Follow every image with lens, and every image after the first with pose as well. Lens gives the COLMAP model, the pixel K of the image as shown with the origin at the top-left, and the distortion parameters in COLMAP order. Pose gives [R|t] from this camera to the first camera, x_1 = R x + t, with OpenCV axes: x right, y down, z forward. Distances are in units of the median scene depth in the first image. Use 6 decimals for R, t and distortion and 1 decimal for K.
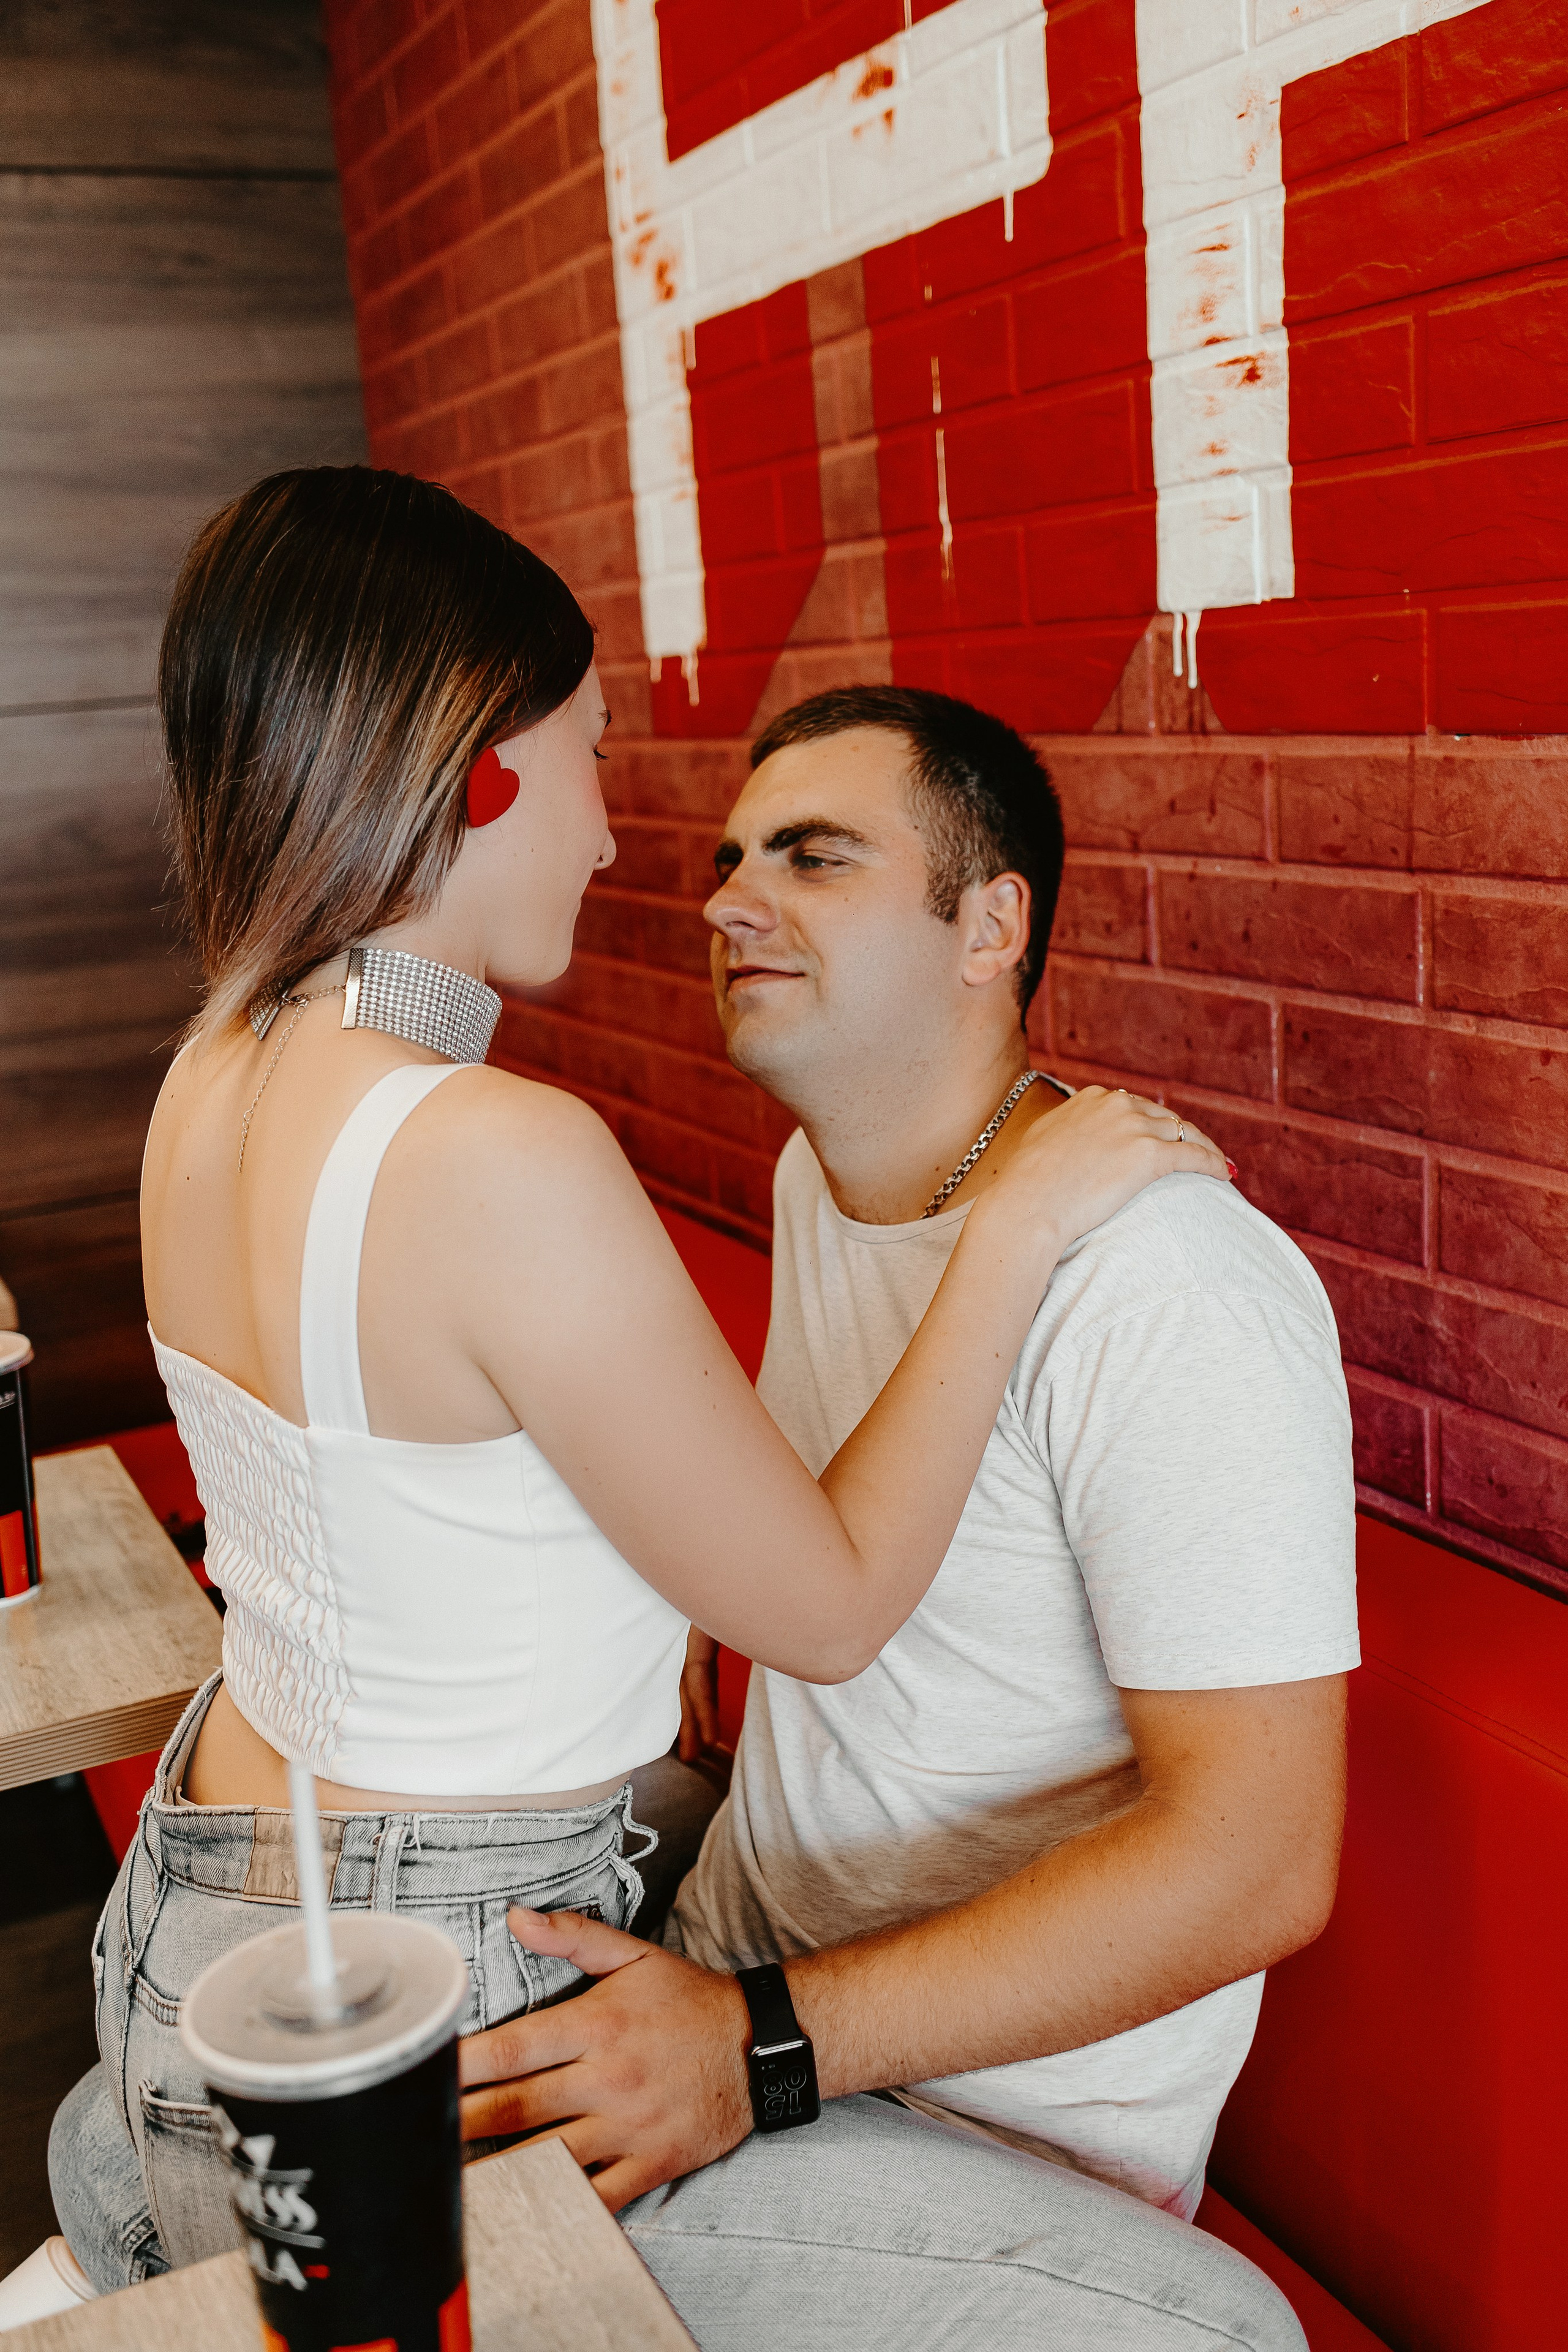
lens RADIAL K [[2264.0, 0, 784.0], [0, 2264.0, 1176.0], [0, 0, 1]] dist [0.026587, -0.037240]
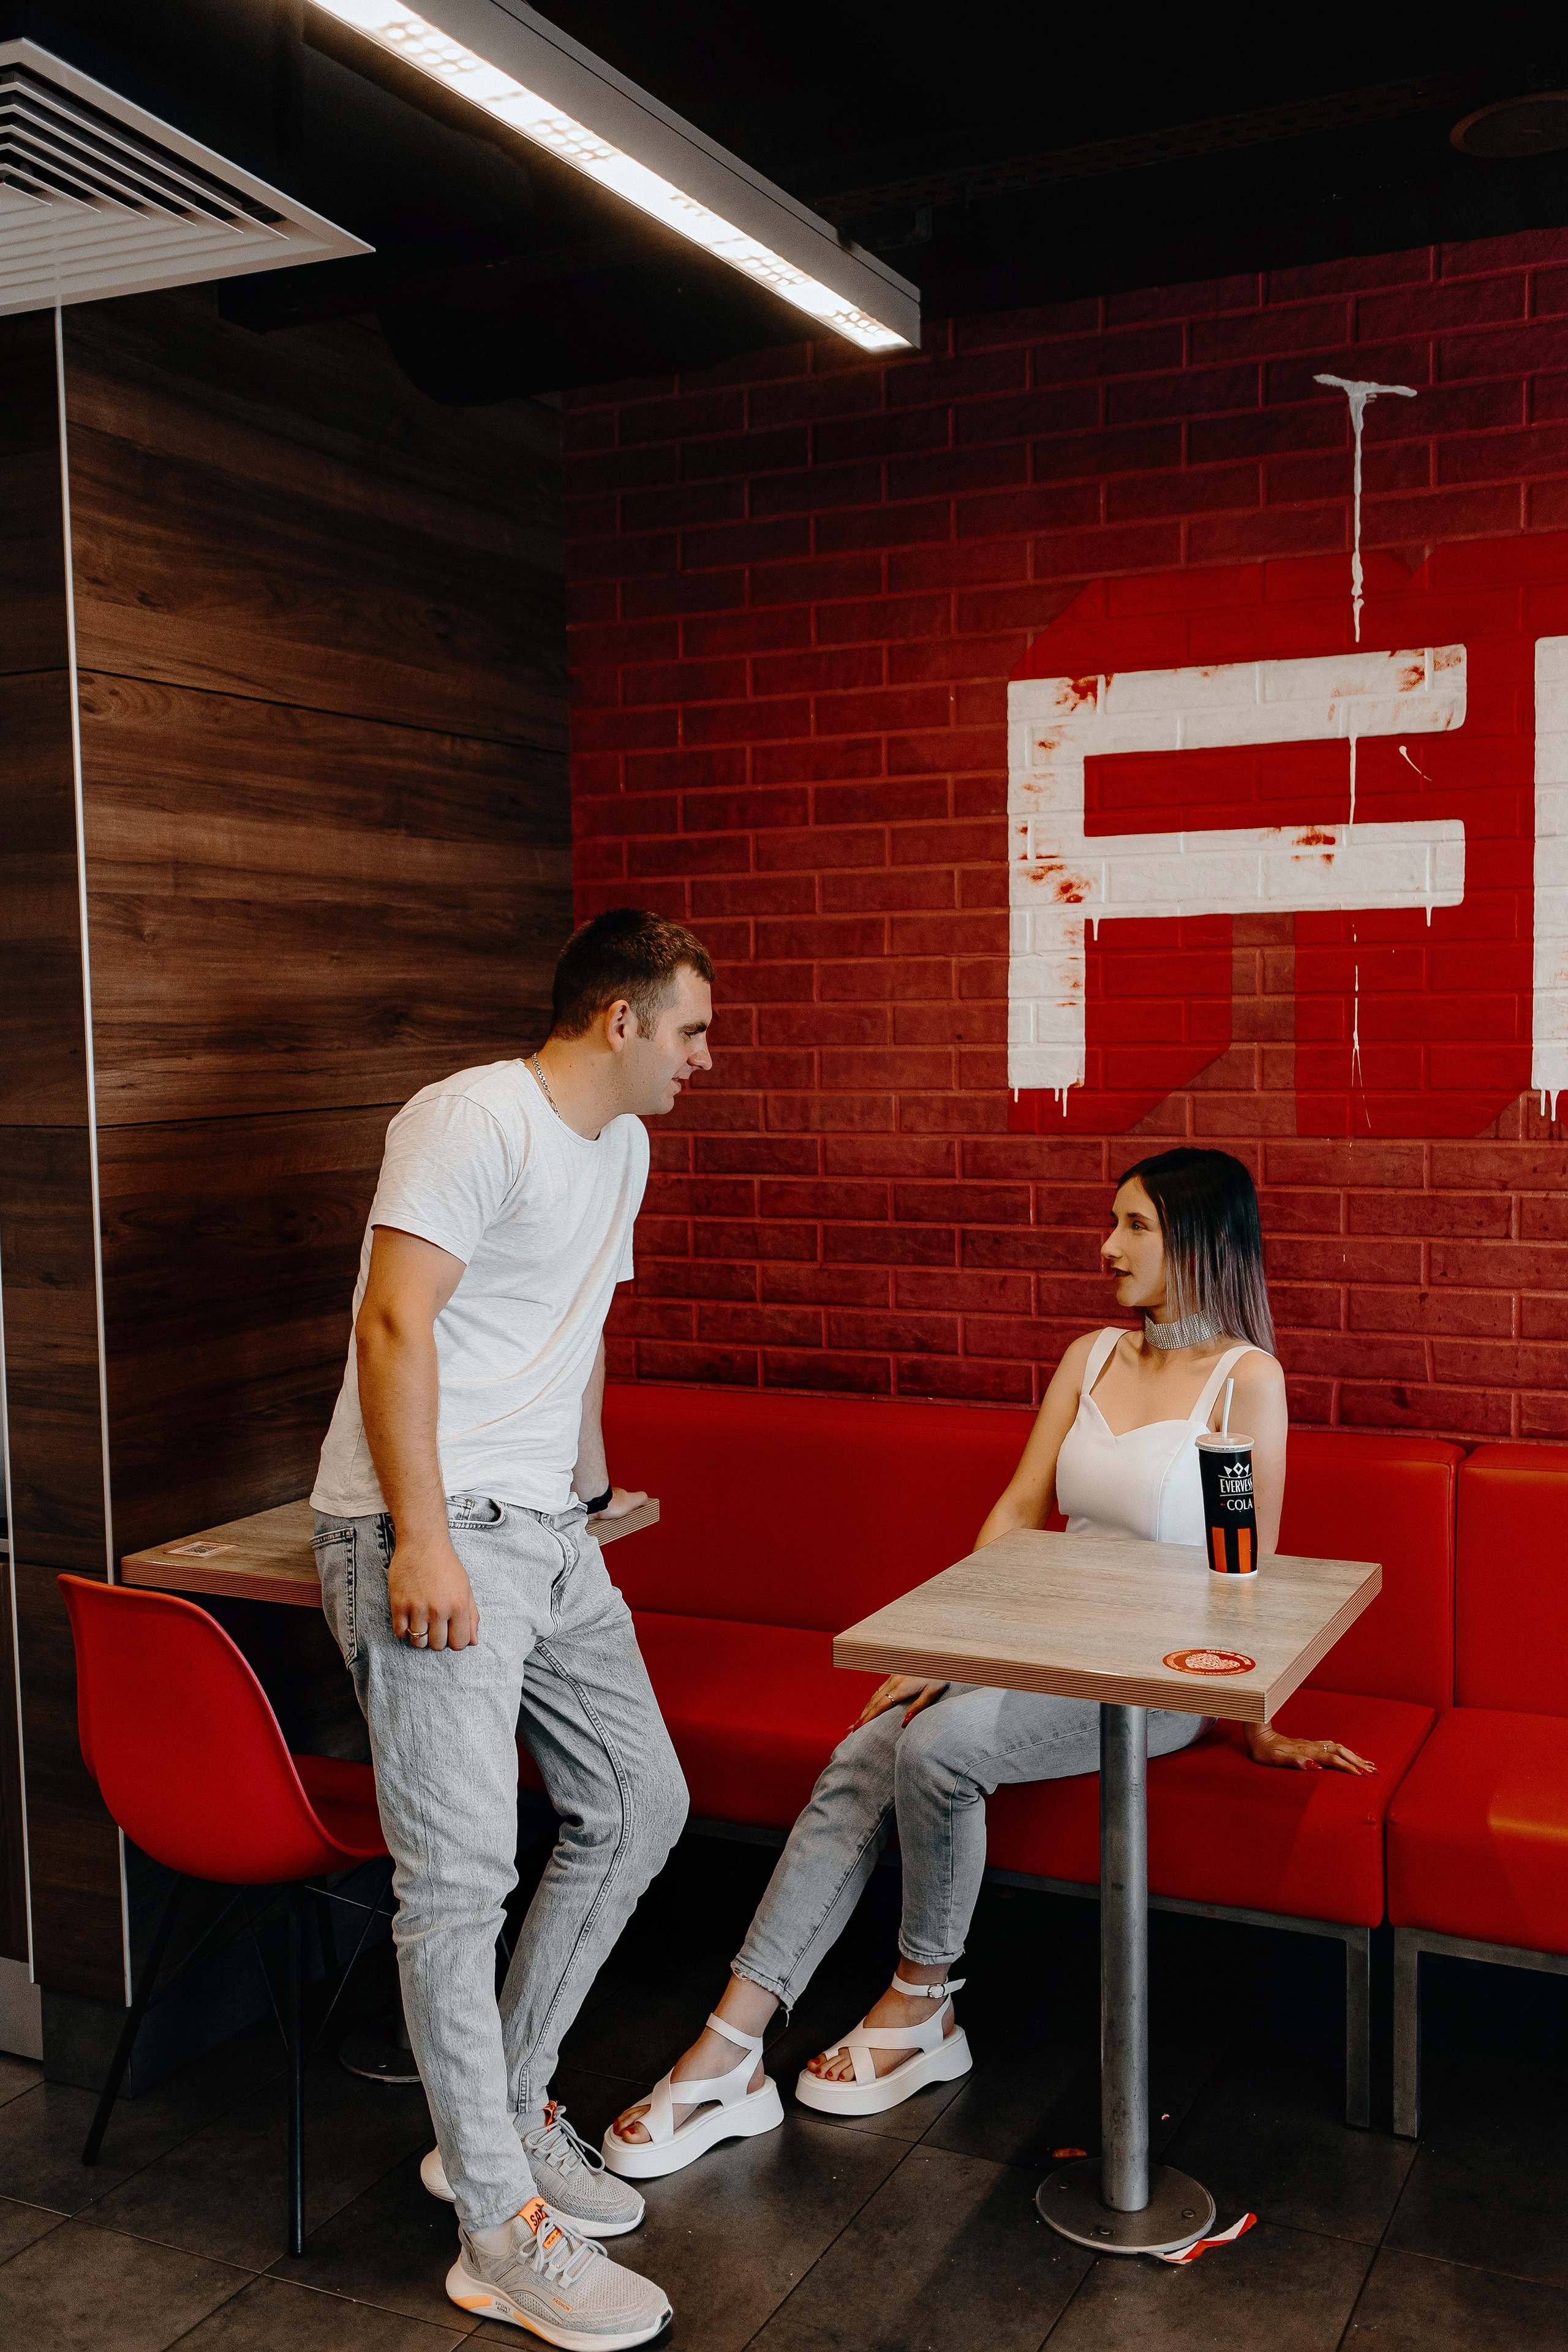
lens RADIAL K [[2246.0, 0, 782.9], [0, 2246.0, 1201.6], [0, 0, 1]] dist [0.007747, -0.004409]
pose [[0.787956, 0.006620, 0.615696, -1.765829], [0.095579, 0.986506, -0.132928, 0.098374], [-0.608268, 0.163589, 0.776691, -0.310106]]
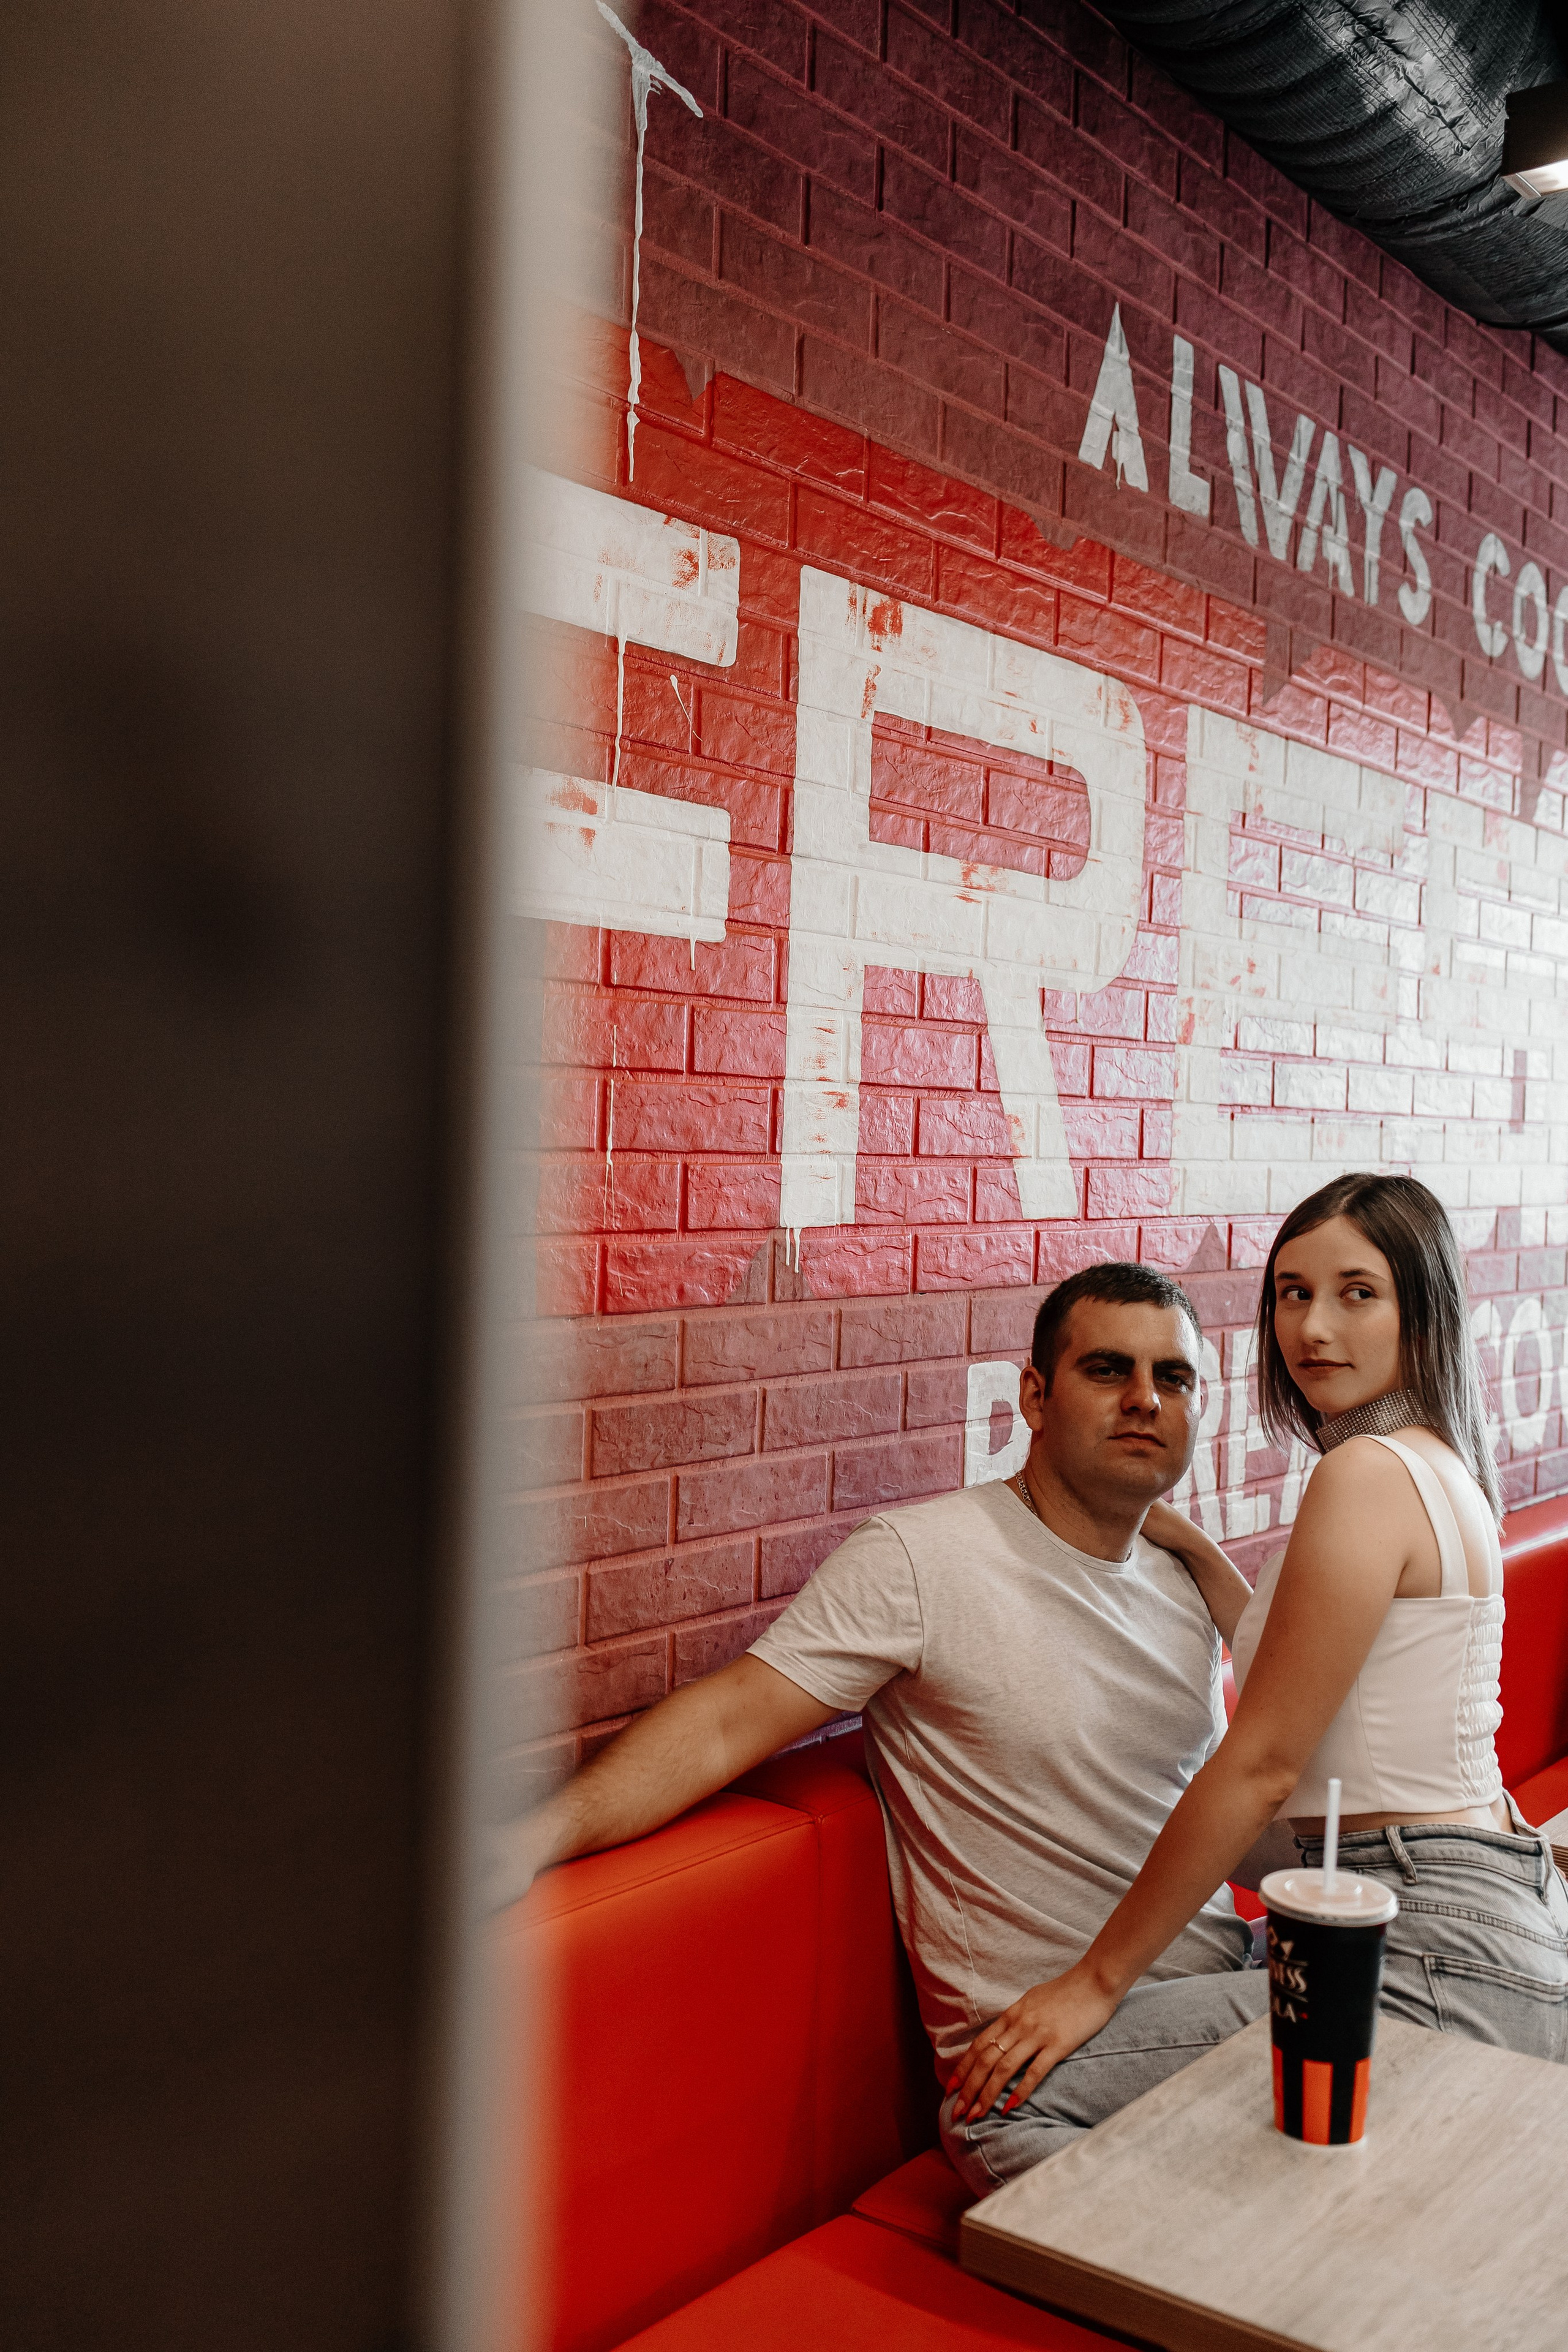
lens RADIAL K [[2246.0, 0, 782.9], [0, 2246.0, 1201.6], [0, 0, 1]] dist [0.007747, -0.004409]
pose [[-0.447355, 0.033543, 0.893727, -1.160920], [0.202019, 0.977259, 0.064442, -0.341366], [-0.871241, 0.209379, -0.443958, 1.573770]]
